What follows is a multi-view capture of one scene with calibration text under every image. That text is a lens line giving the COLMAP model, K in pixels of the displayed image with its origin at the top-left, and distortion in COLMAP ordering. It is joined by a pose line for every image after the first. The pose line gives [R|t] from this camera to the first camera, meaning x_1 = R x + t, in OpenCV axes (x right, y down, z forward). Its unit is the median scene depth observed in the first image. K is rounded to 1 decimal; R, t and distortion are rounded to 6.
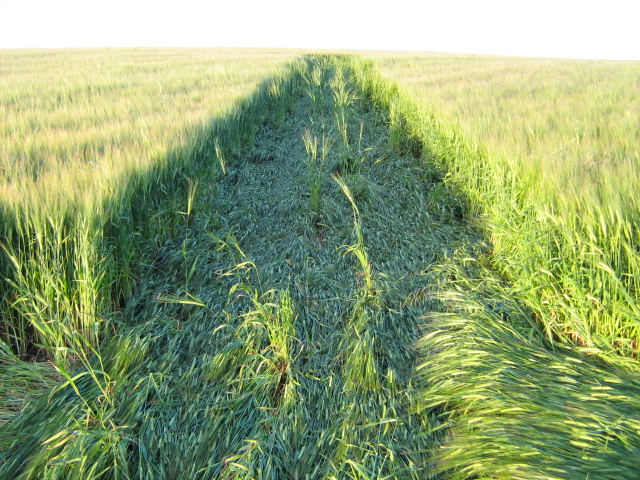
lens RADIAL K [[719.5, 0, 320.0], [0, 719.5, 240.0], [0, 0, 1]] dist [-0.151630, 0.124740]
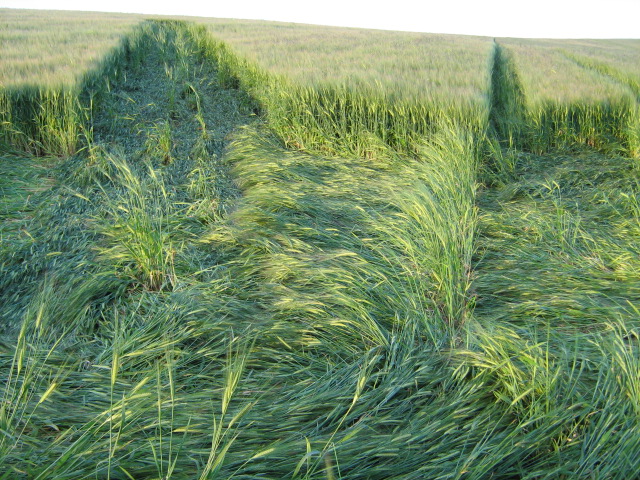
lens RADIAL K [[719.5, 0, 320.0], [0, 719.5, 240.0], [0, 0, 1]] dist [-0.151630, 0.124740]
pose [[0.974223, -0.024319, 0.224273, -0.027582], [0.014835, 0.998927, 0.043879, 0.105938], [-0.225099, -0.039420, 0.973538, -0.391571]]
